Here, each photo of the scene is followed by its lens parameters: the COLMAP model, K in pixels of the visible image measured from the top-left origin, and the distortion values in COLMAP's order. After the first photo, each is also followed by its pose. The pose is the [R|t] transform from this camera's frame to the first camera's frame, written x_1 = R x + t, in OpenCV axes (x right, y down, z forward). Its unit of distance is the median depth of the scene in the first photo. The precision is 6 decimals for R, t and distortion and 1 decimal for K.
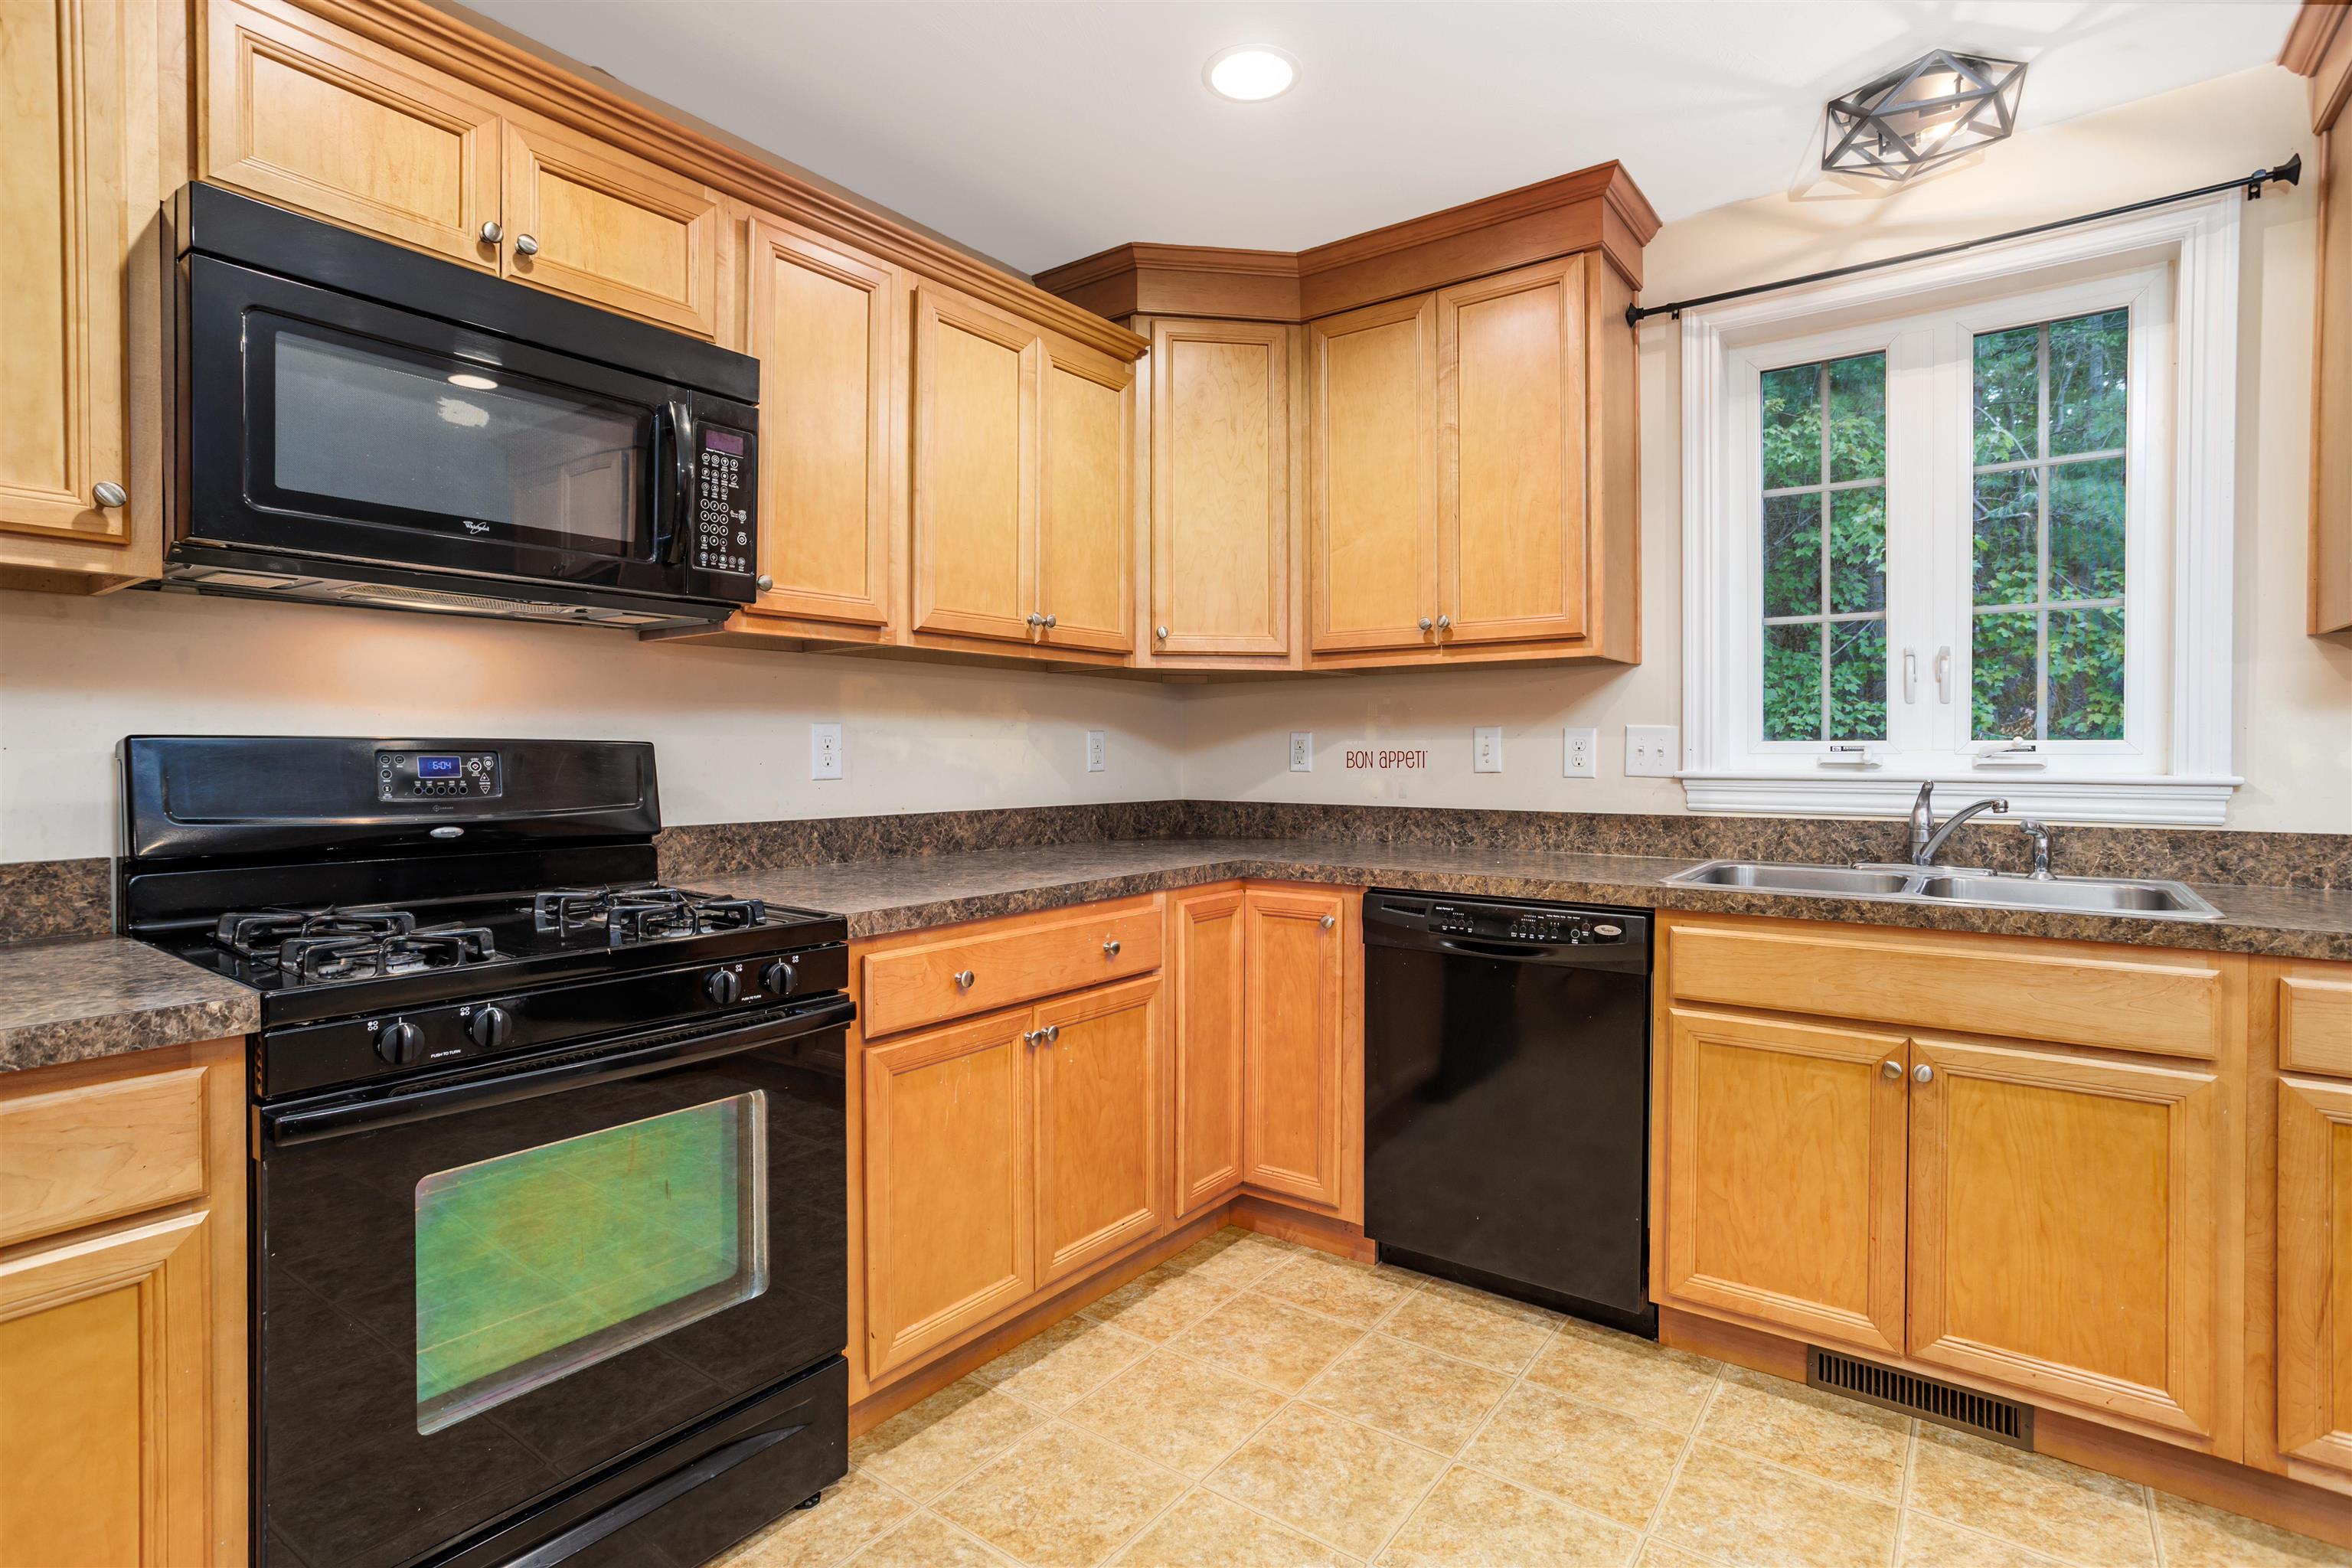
lens RADIAL K [[1150.8, 0, 1173.1], [0, 1150.8, 763.9], [0, 0, 1]] dist [-0.045223, 0.024875]
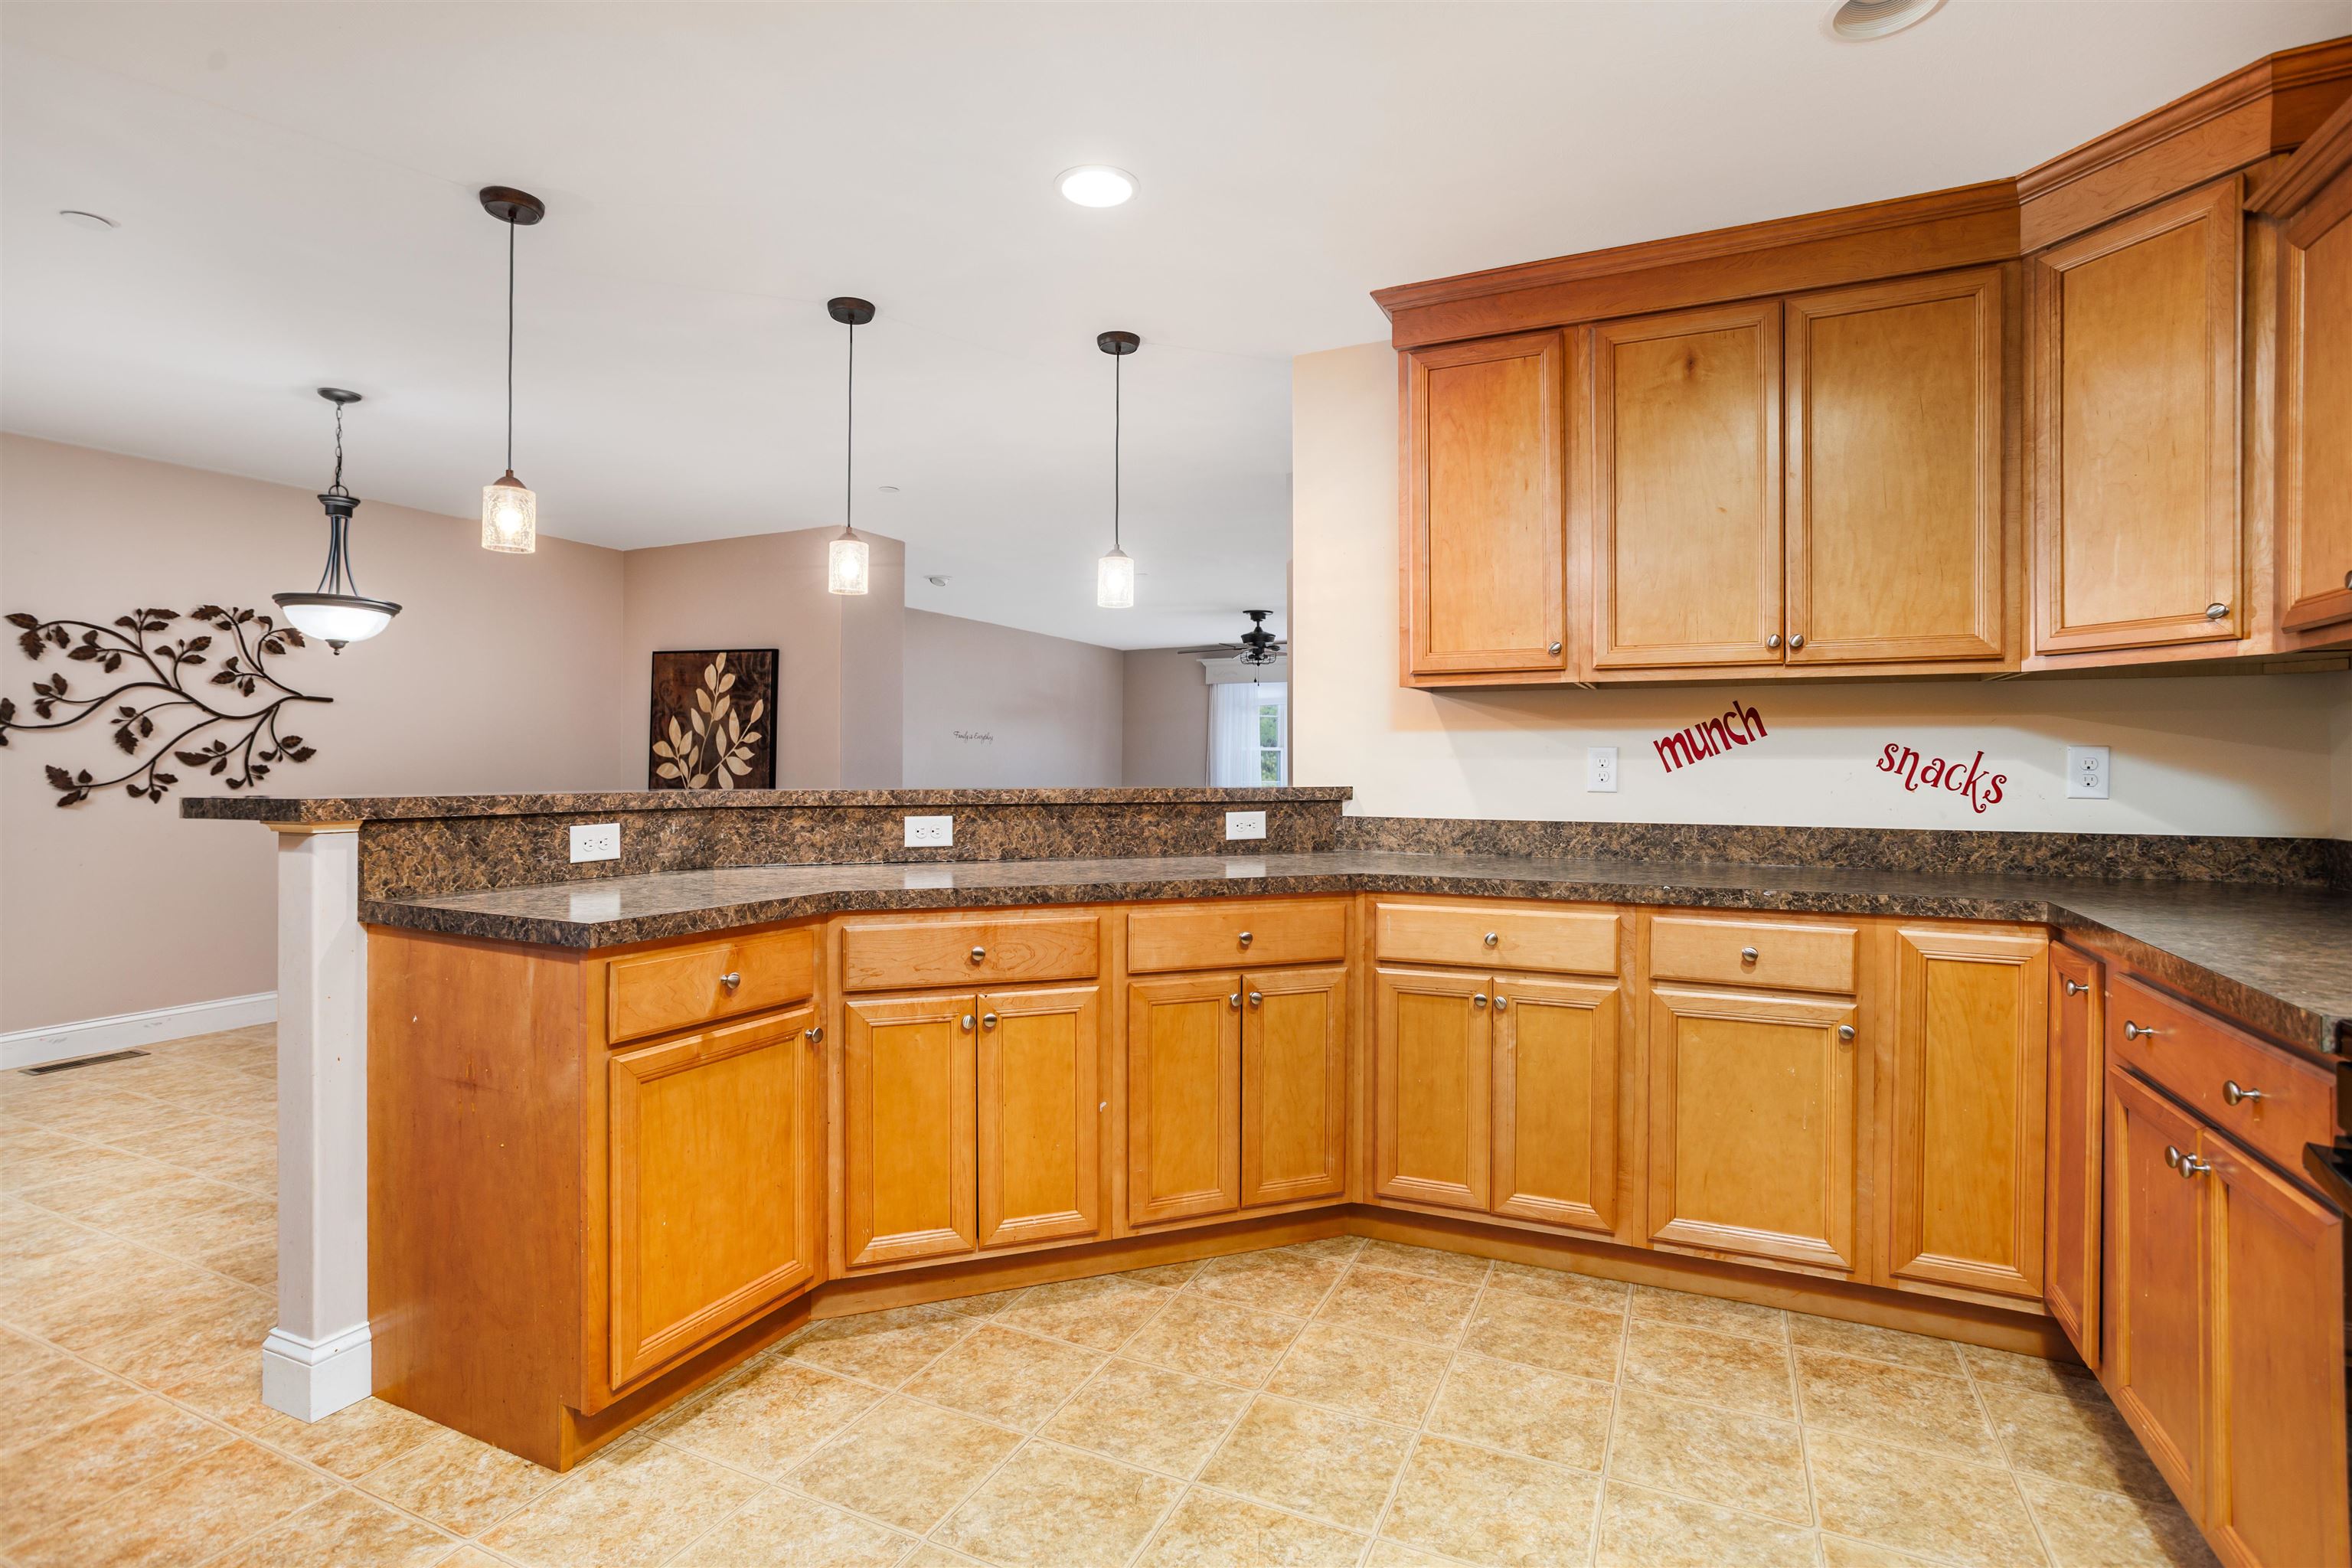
lens RADIAL K [[1150.8, 0, 1205.0], [0, 1150.8, 771.6], [0, 0, 1]] dist [-0.045223, 0.024875]
pose [[-0.979387, -0.003702, -0.201959, 0.165662], [-0.006906, 0.999861, 0.015164, -0.010292], [0.201875, 0.016246, -0.979276, 0.900664]]
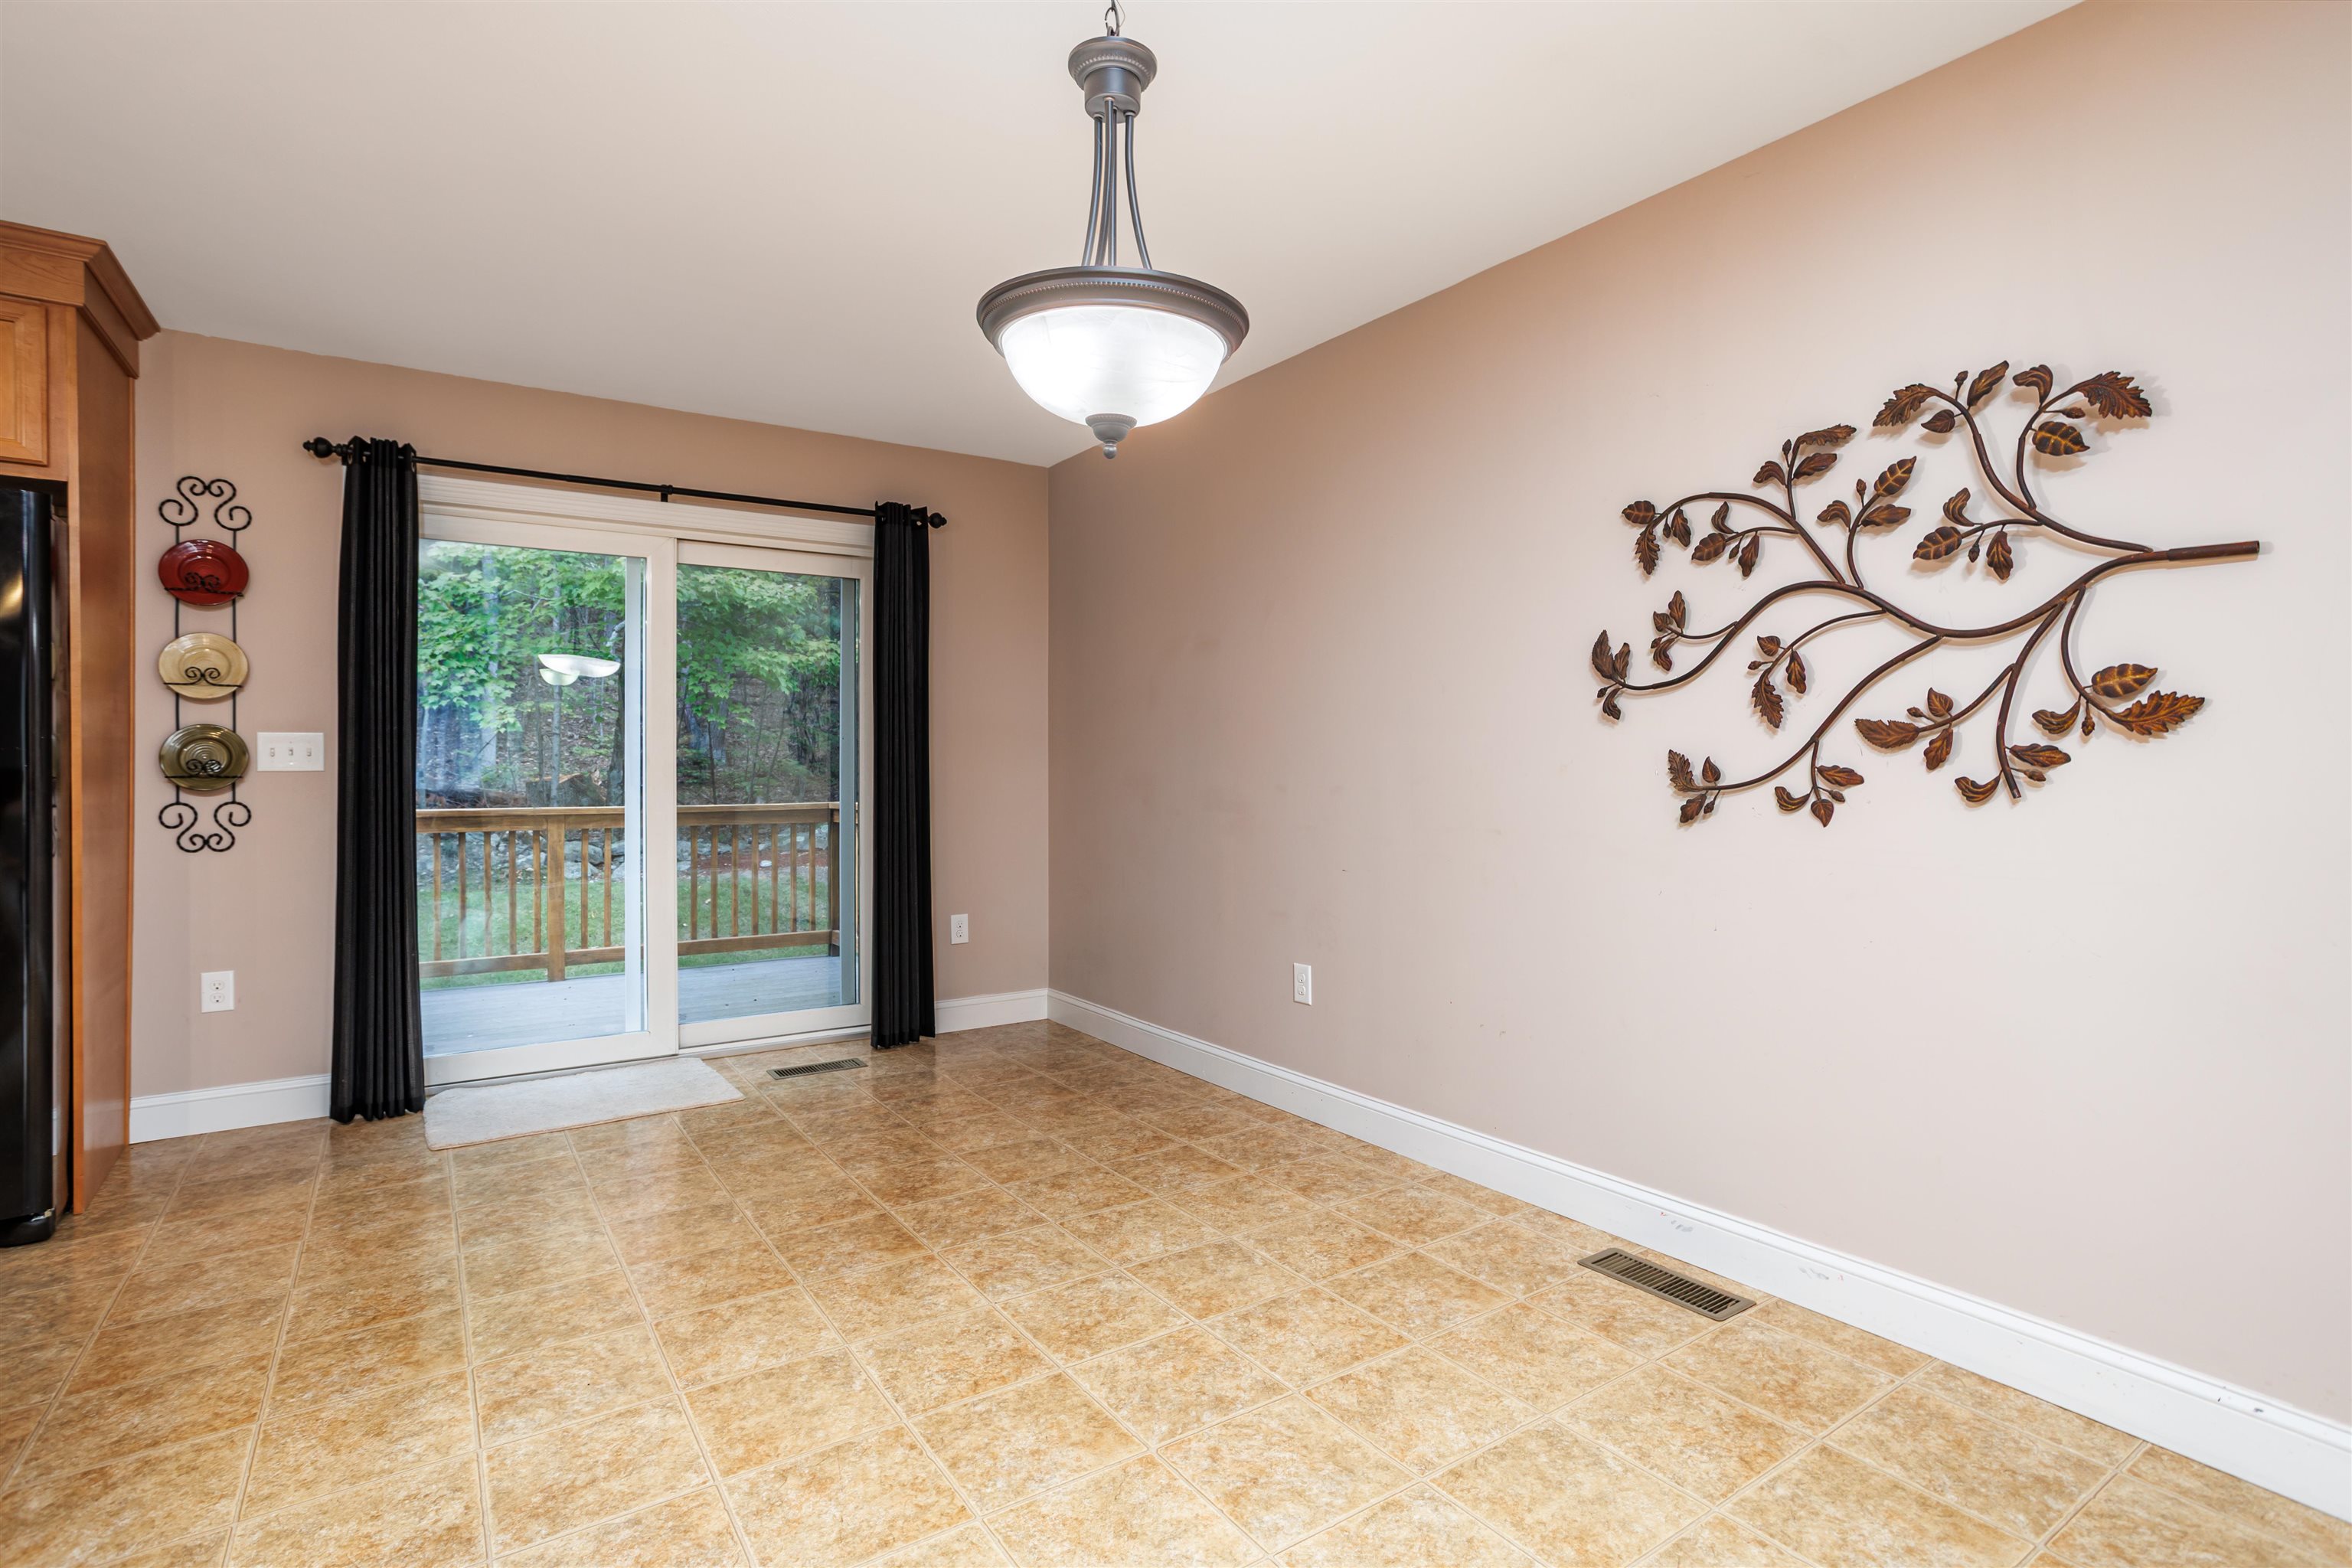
lens RADIAL K [[1150.8, 0, 1181.7], [0, 1150.8, 765.5], [0, 0, 1]] dist [-0.045223, 0.024875]
pose [[0.327832, -0.003717, 0.944729, 0.459367], [0.011736, 0.999931, -0.000139, 0.029751], [-0.944663, 0.011133, 0.327853, -1.201828]]
